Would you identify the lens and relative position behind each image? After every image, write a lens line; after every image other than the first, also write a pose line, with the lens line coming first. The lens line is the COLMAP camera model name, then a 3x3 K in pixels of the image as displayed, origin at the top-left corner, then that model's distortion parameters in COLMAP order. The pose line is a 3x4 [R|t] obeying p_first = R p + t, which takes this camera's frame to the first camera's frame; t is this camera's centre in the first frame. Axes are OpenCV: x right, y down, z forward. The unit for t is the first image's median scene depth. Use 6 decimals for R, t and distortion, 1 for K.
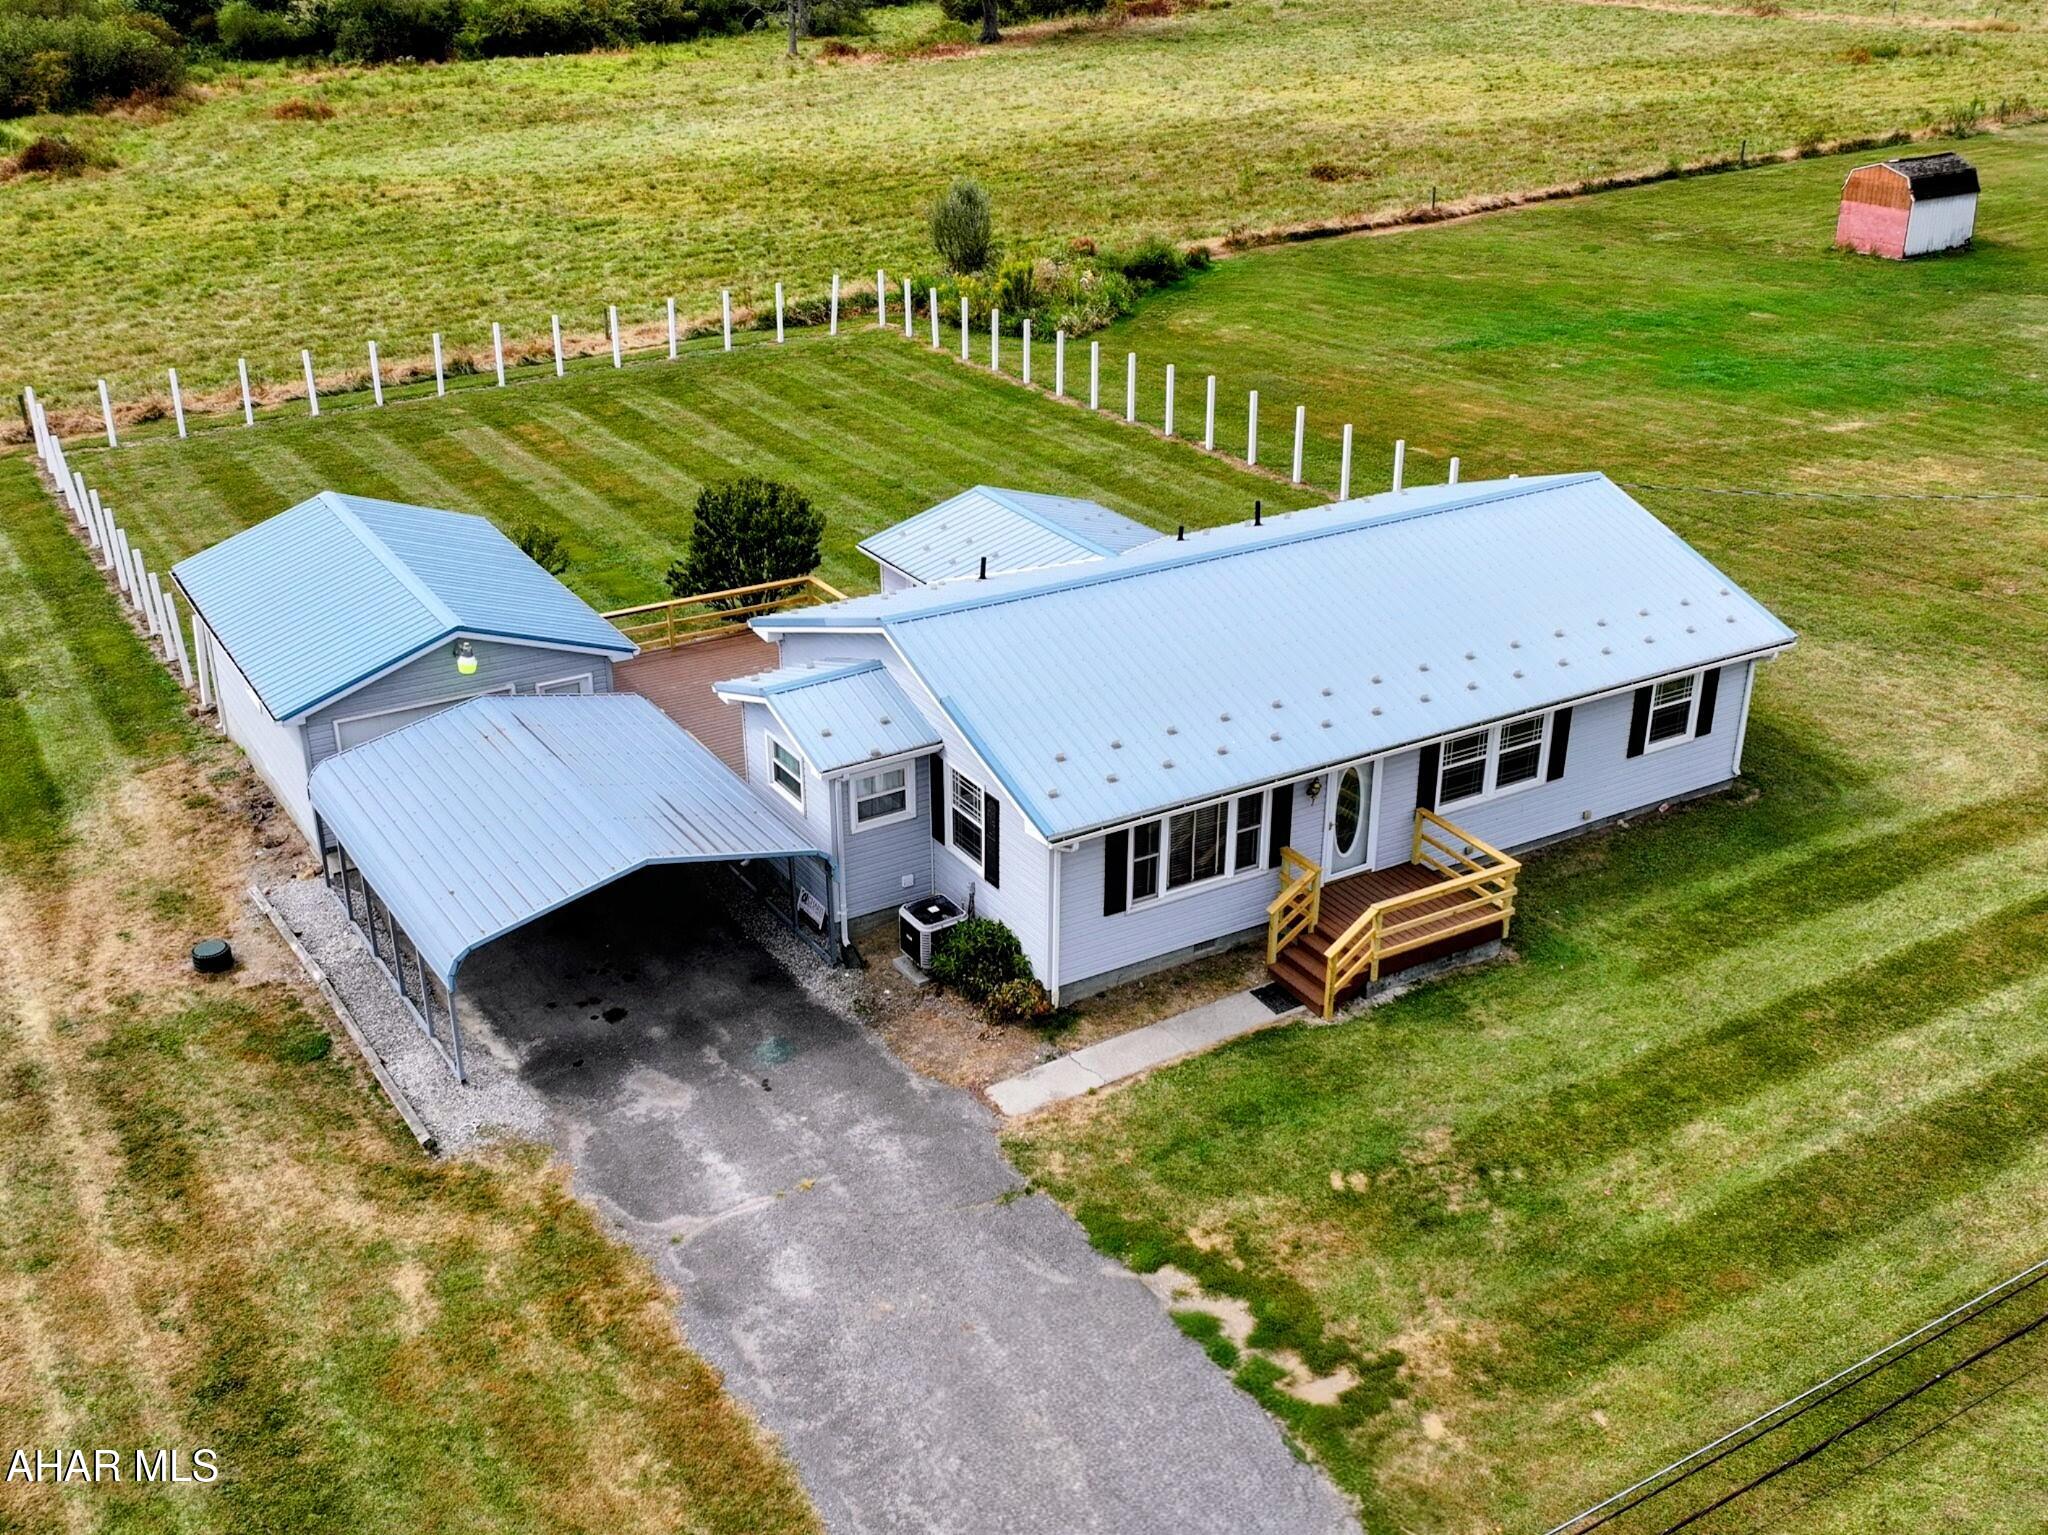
lens RADIAL K [[2052.2, 0, 1018.7], [0, 2052.2, 767.1], [0, 0, 1]] dist [0.003356, 0.000000]
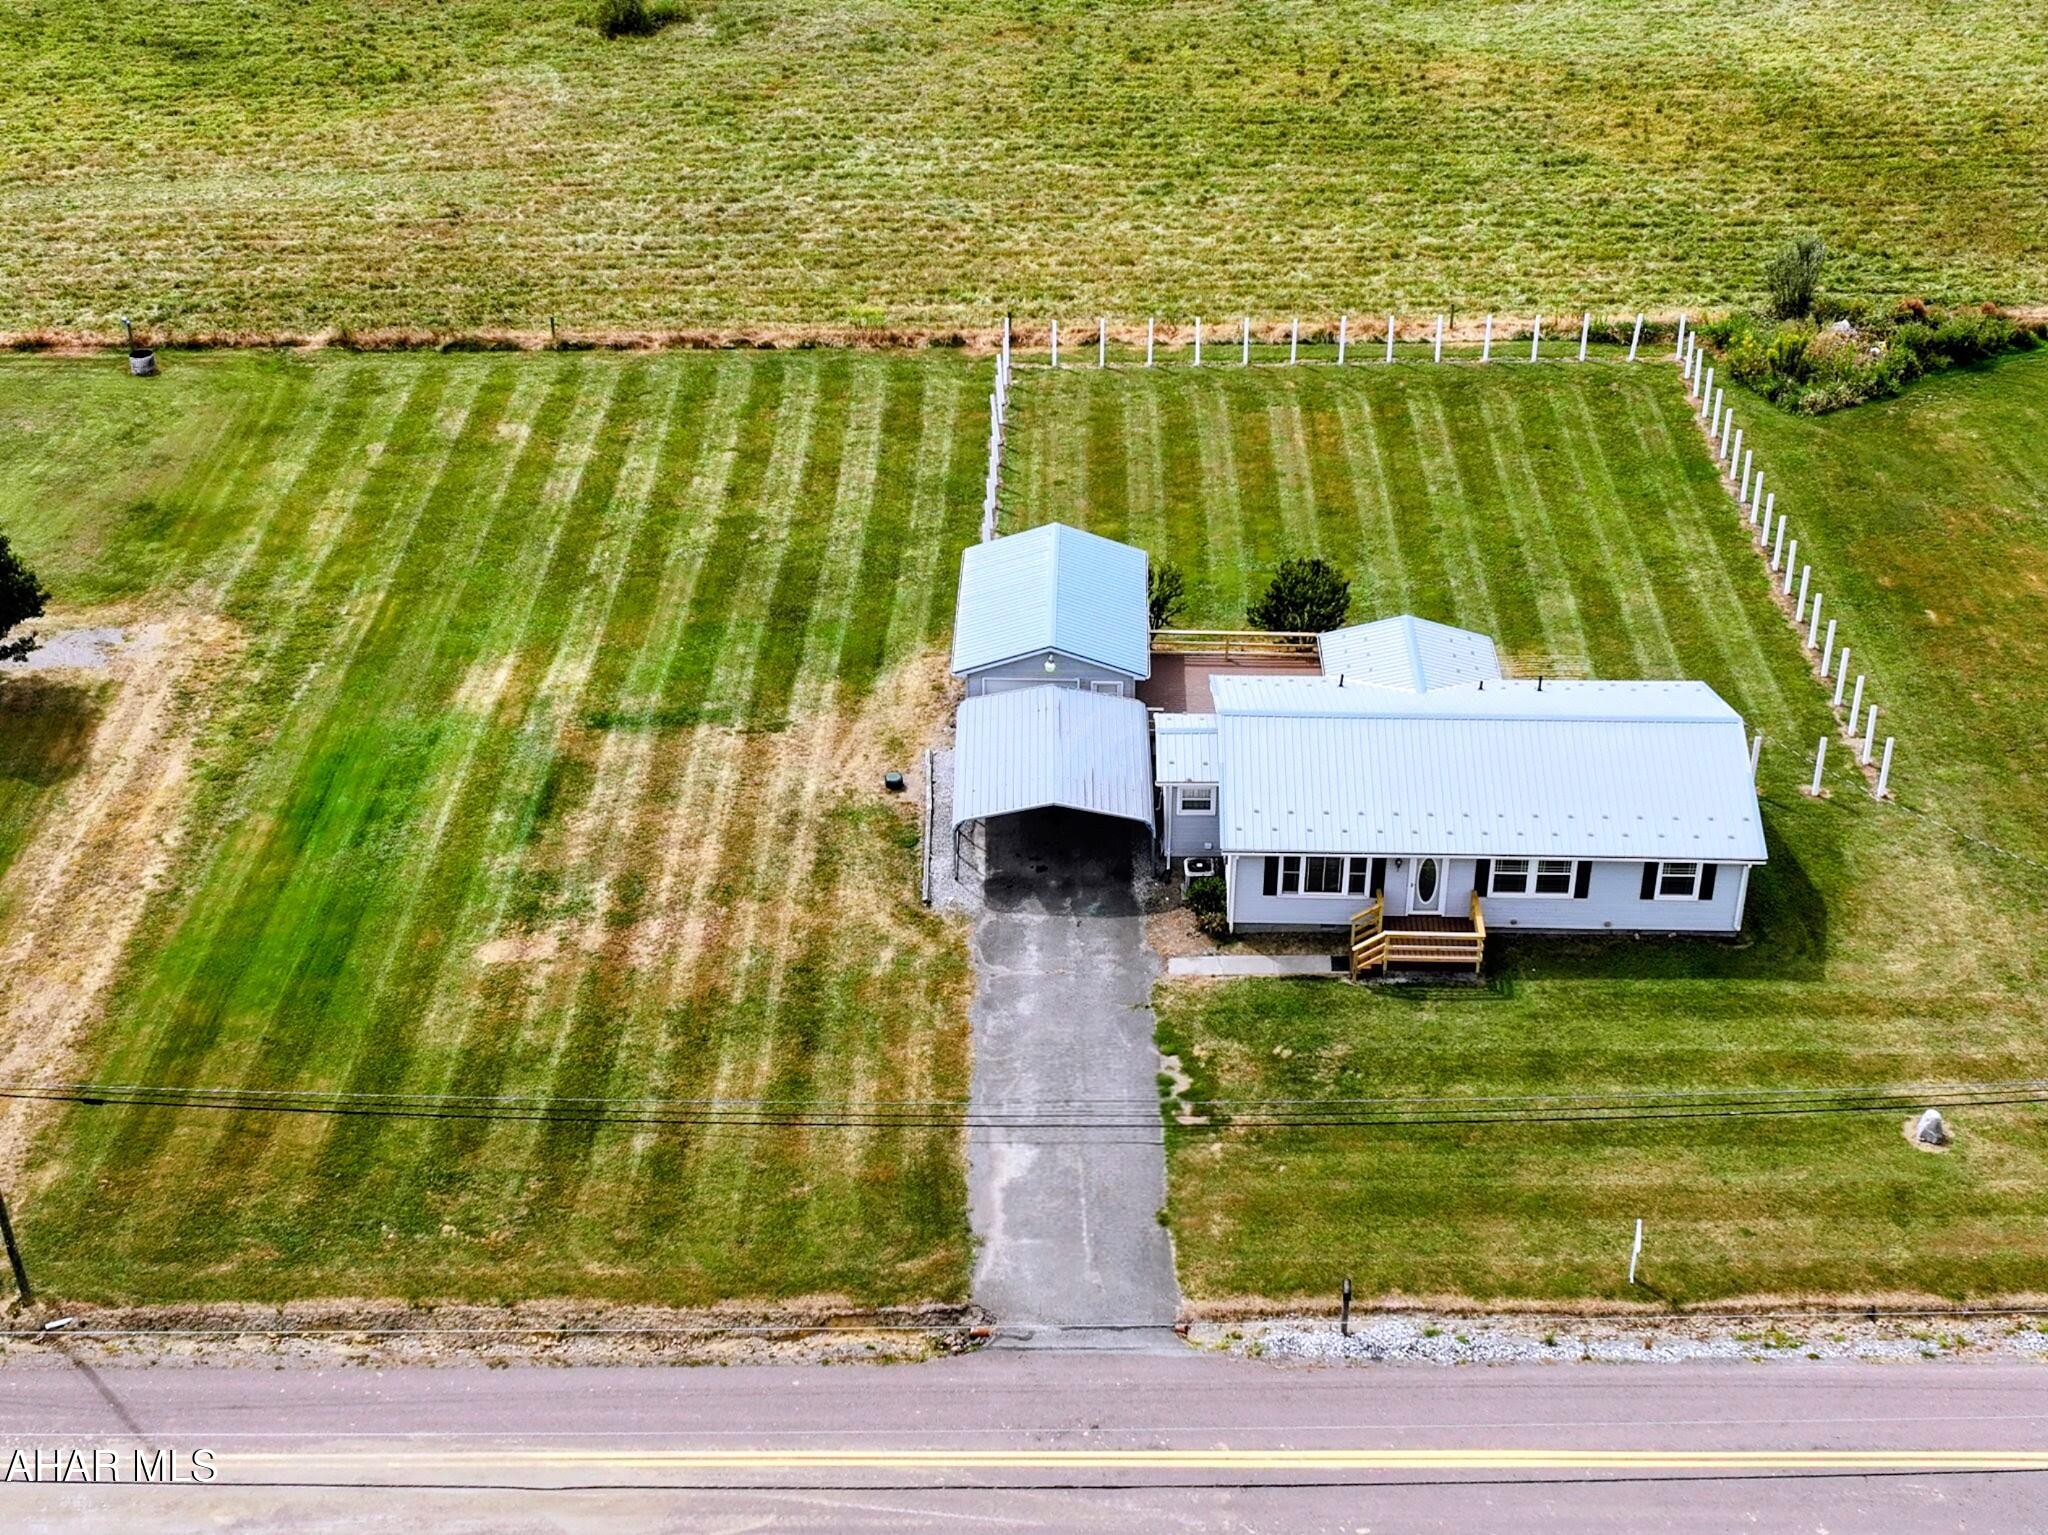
lens RADIAL K [[2052.2, 0, 1024.6], [0, 2052.2, 769.0], [0, 0, 1]] dist [0.003356, 0.000000]
pose [[0.865445, 0.275078, -0.418732, 0.618249], [-0.235468, 0.961054, 0.144674, -0.266603], [0.442221, -0.026609, 0.896512, -0.829754]]
